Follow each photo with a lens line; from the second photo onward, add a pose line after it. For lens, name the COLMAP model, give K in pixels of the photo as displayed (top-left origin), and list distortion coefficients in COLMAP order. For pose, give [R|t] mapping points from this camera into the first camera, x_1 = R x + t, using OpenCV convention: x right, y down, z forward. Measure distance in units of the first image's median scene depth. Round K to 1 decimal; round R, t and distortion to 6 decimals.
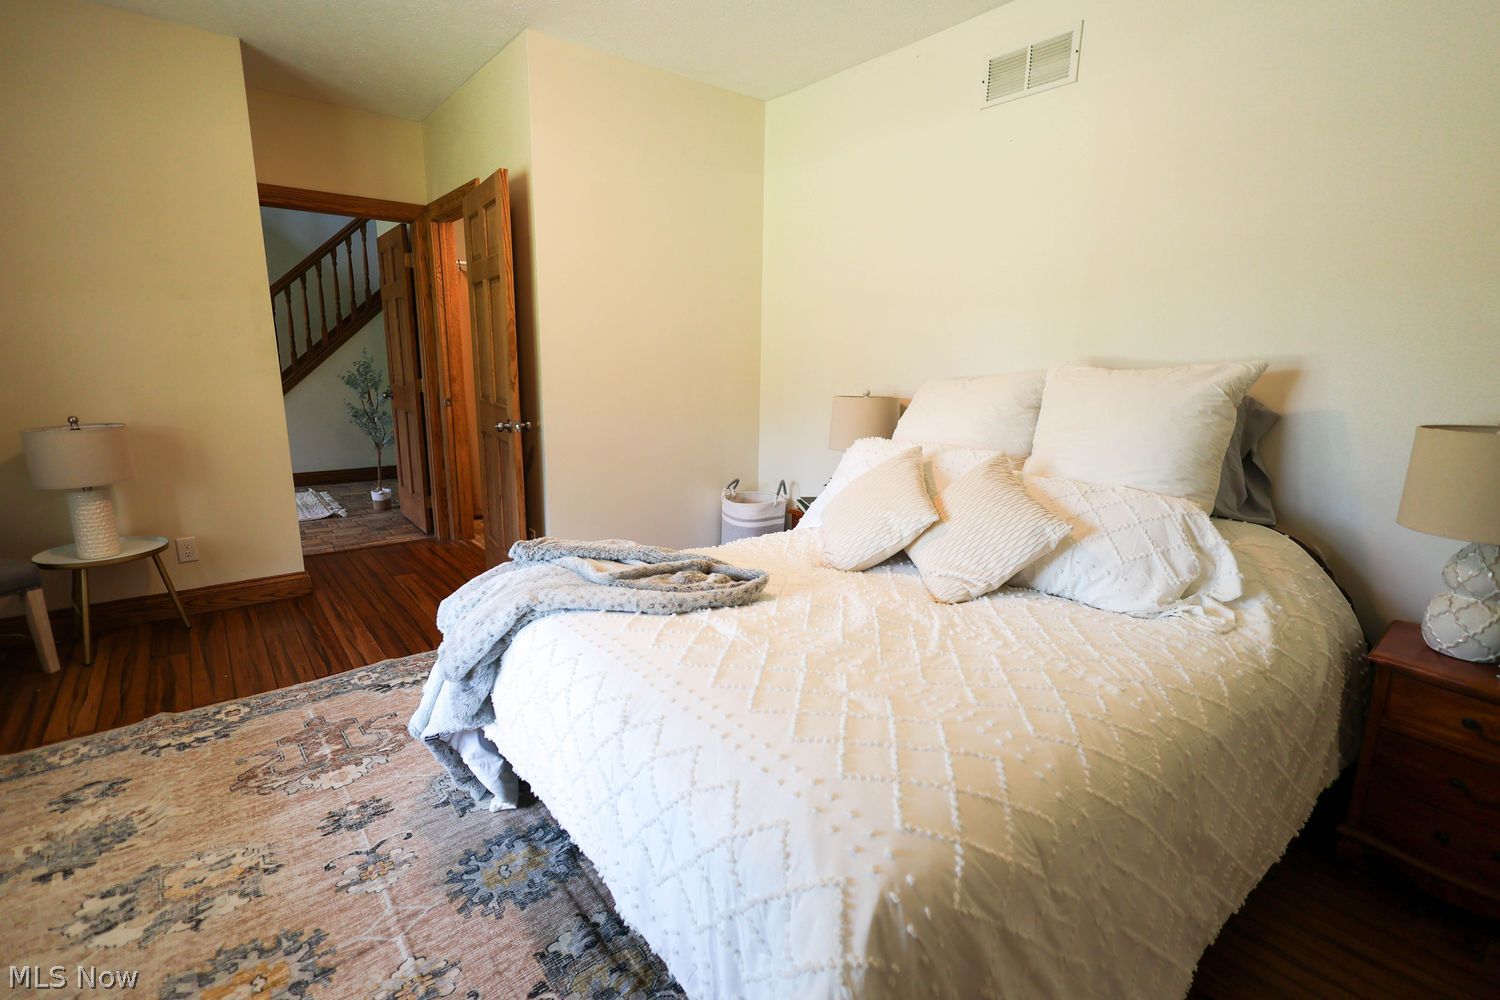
lens RADIAL K [[696.0, 0, 748.5], [0, 696.0, 498.2], [0, 0, 1]] dist [-0.000786, 0.001296]
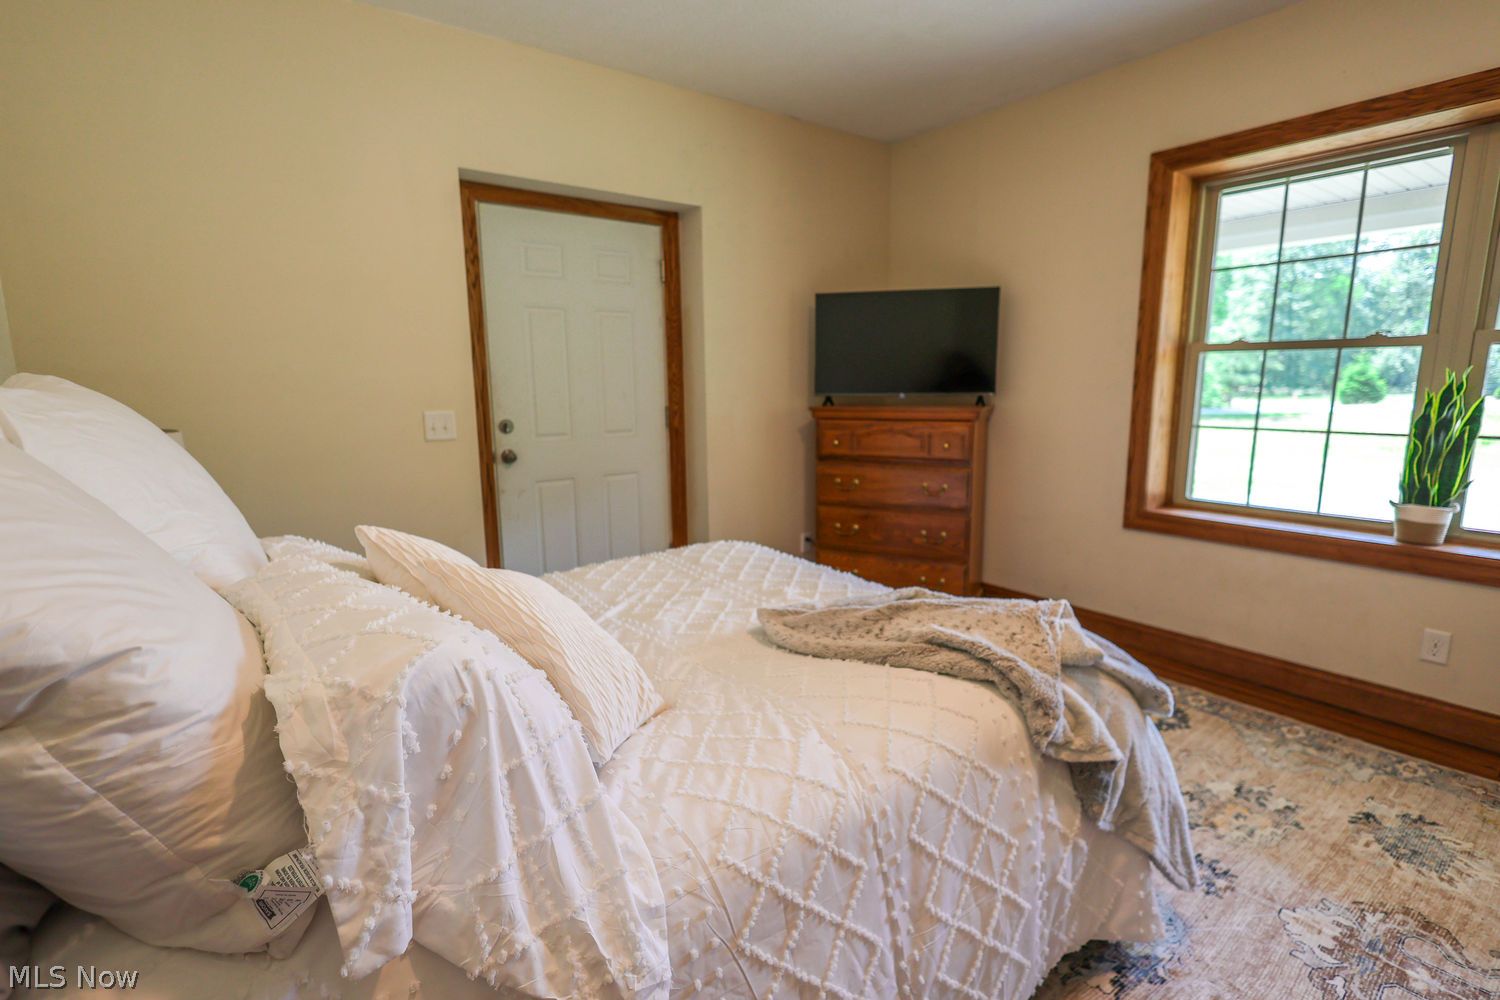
lens RADIAL K [[696.0, 0, 753.7], [0, 696.0, 498.0], [0, 0, 1]] dist [-0.000786, 0.001296]
pose [[-0.999749, -0.011958, 0.018970, 0.021030], [-0.004084, 0.928906, 0.370294, -0.408125], [-0.022049, 0.370123, -0.928721, 1.991904]]
